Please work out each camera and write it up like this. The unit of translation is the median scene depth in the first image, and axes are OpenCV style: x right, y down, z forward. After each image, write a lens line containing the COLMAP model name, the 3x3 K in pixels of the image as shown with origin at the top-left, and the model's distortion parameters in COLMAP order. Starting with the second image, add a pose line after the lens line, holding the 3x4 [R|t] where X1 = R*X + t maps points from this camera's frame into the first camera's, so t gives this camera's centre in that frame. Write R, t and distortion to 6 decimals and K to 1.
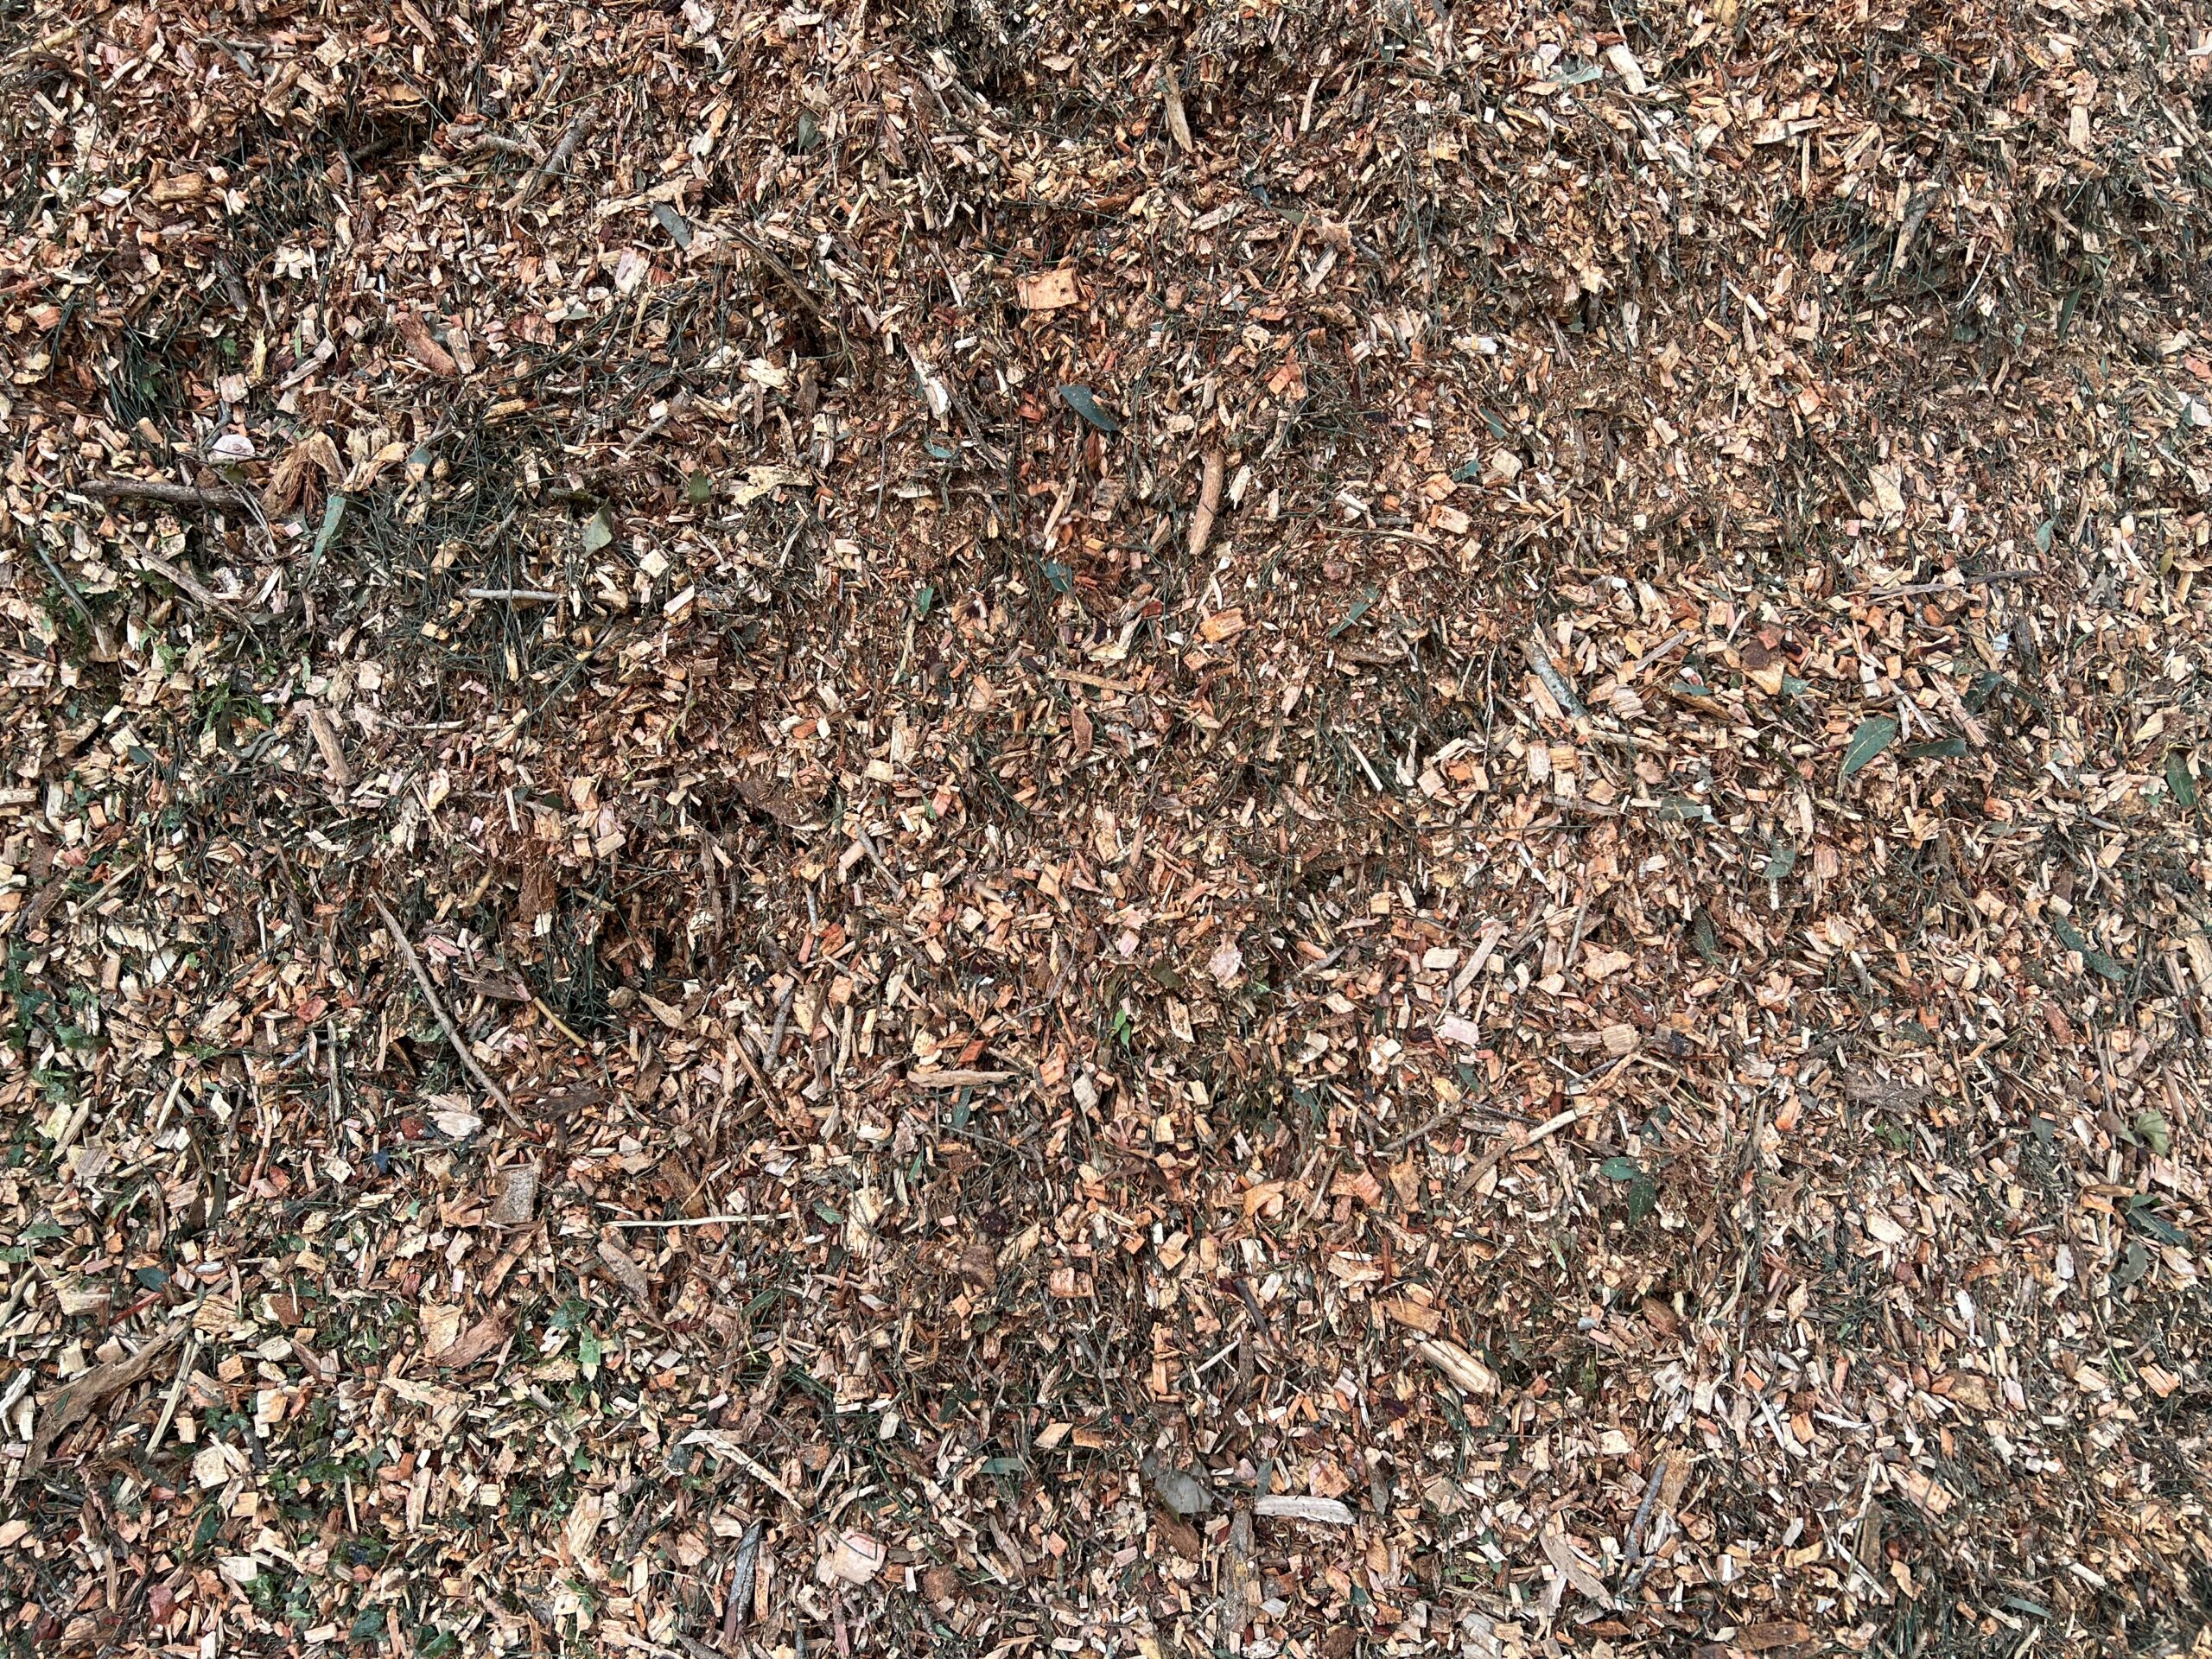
lens RADIAL K [[1641.5, 0, 1106.0], [0, 1641.5, 829.5], [0, 0, 1]] dist [0.045904, -0.050069]
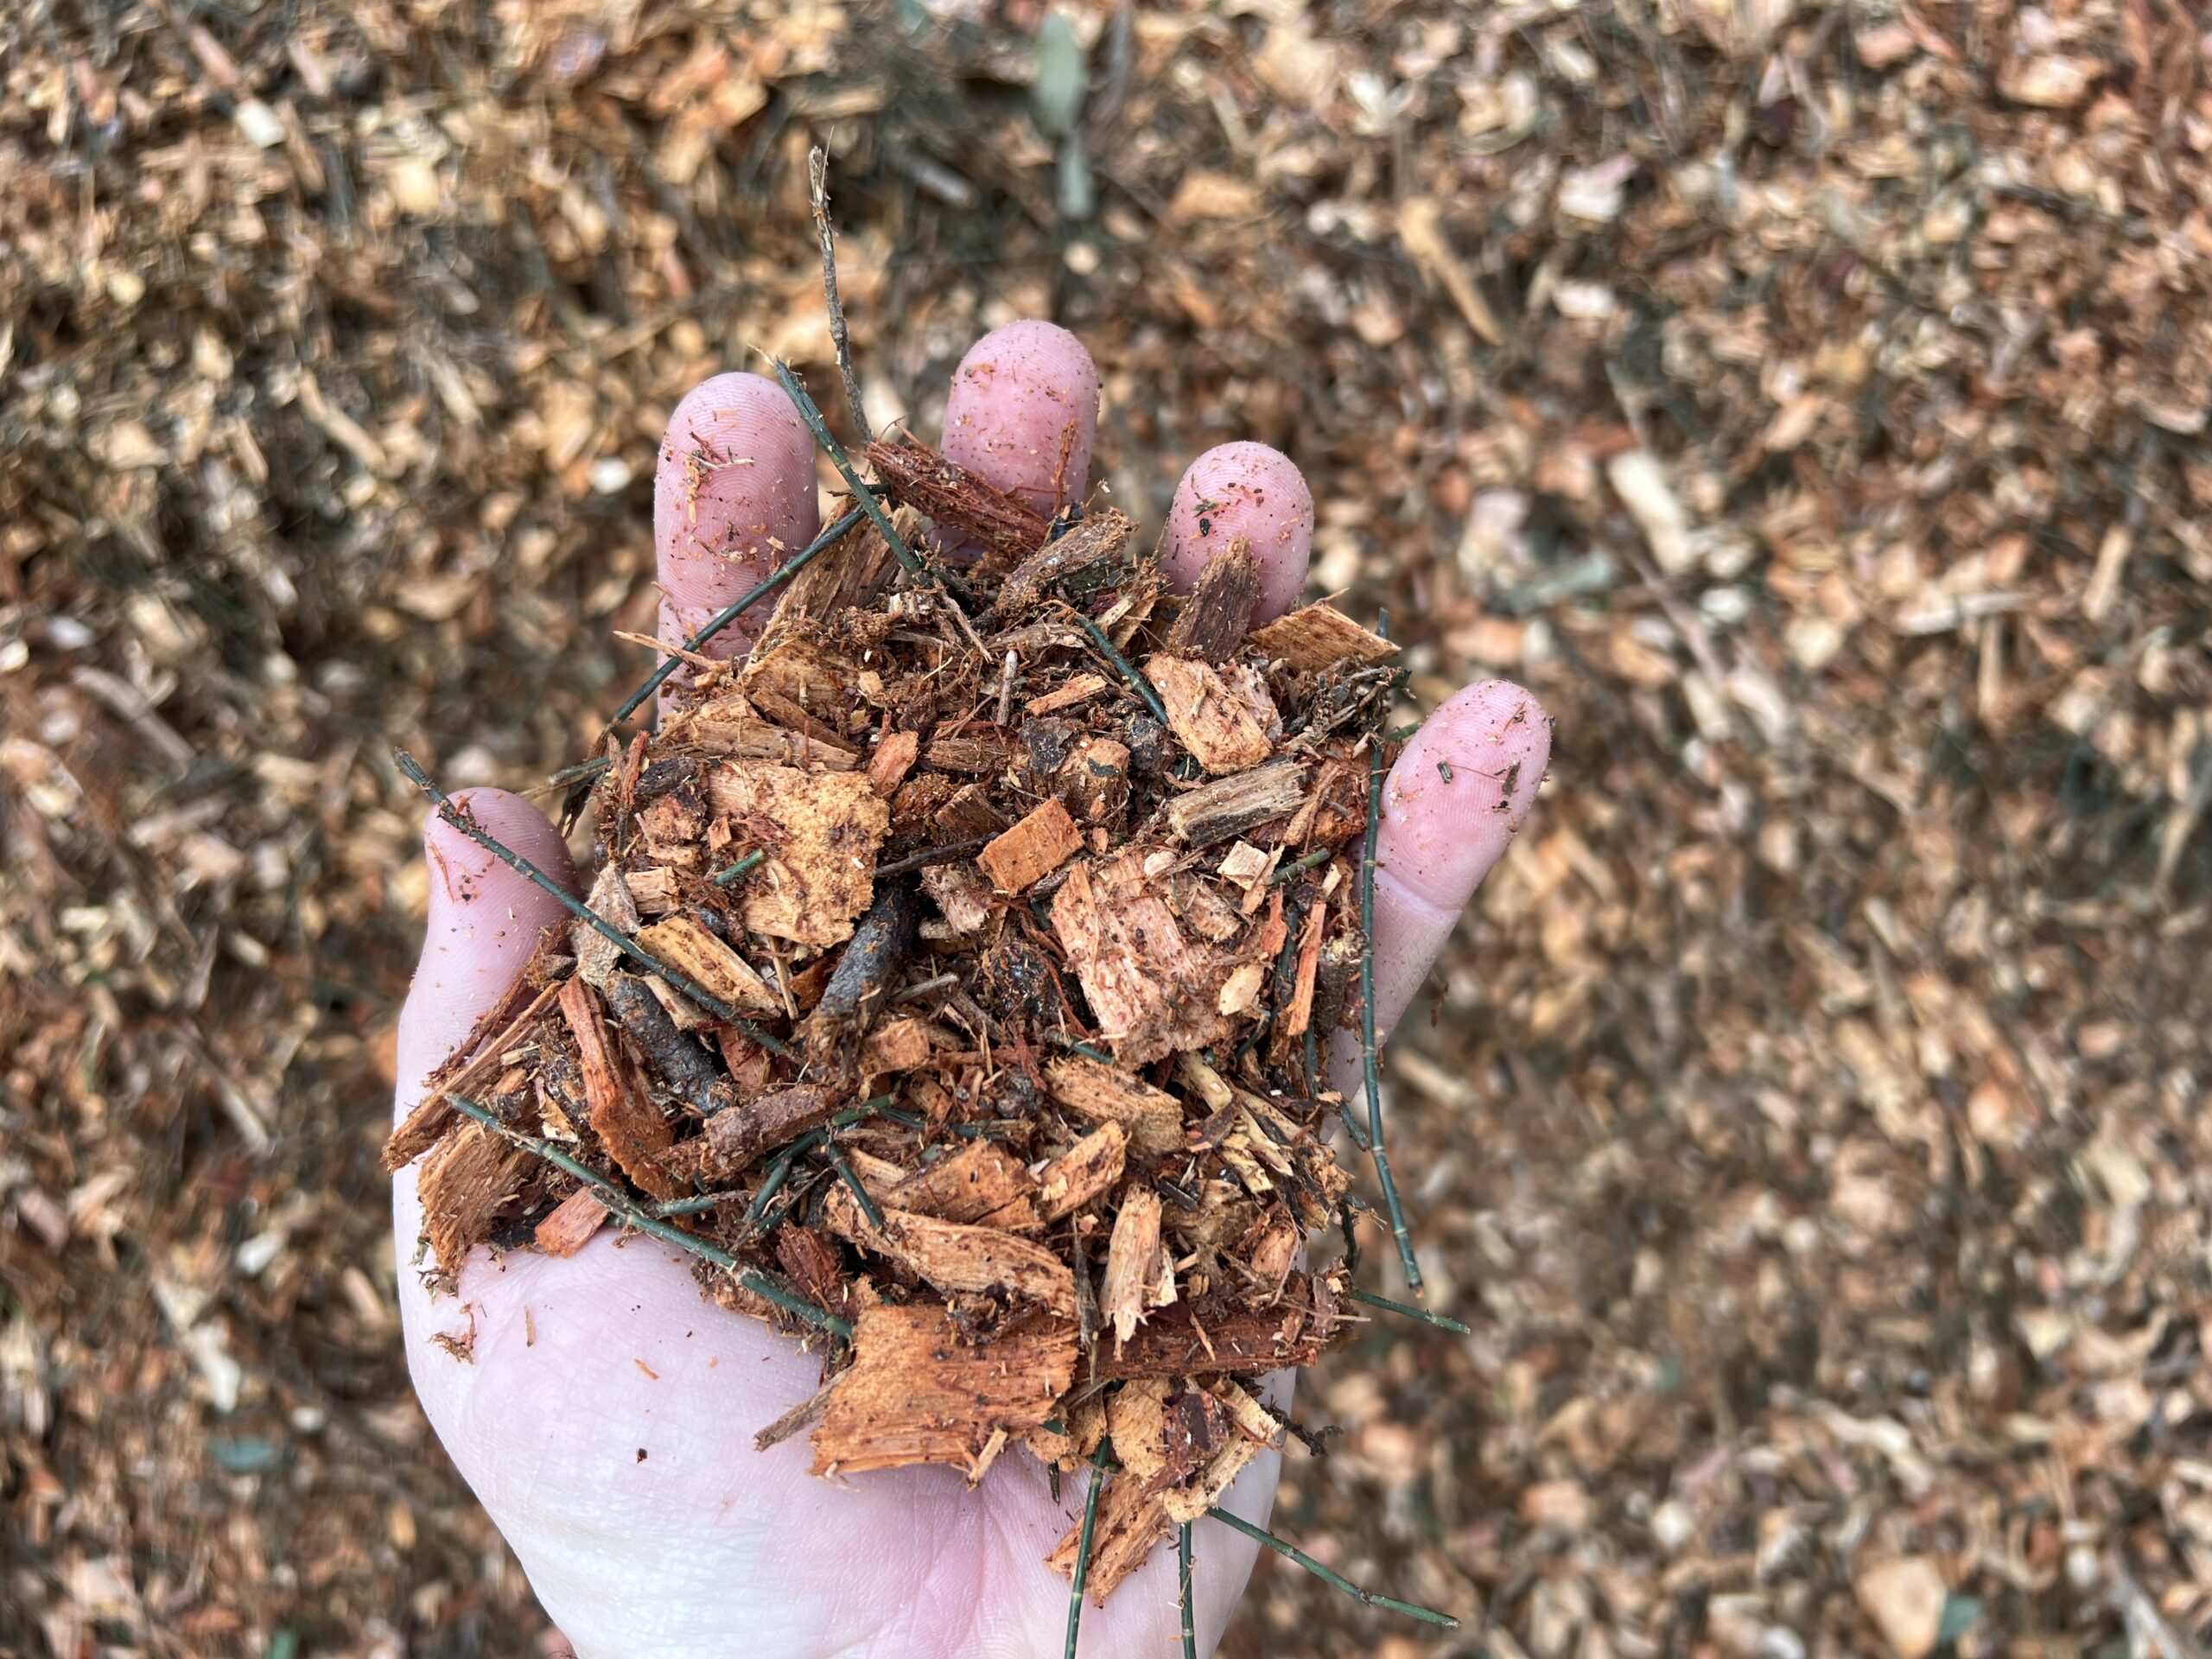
lens RADIAL K [[1762.7, 0, 1125.8], [0, 1762.7, 838.4], [0, 0, 1]] dist [-0.004262, 0.000249]
pose [[0.996519, -0.052945, 0.064391, 0.119455], [0.044562, 0.991118, 0.125301, -0.429959], [-0.070453, -0.121995, 0.990027, 0.477932]]
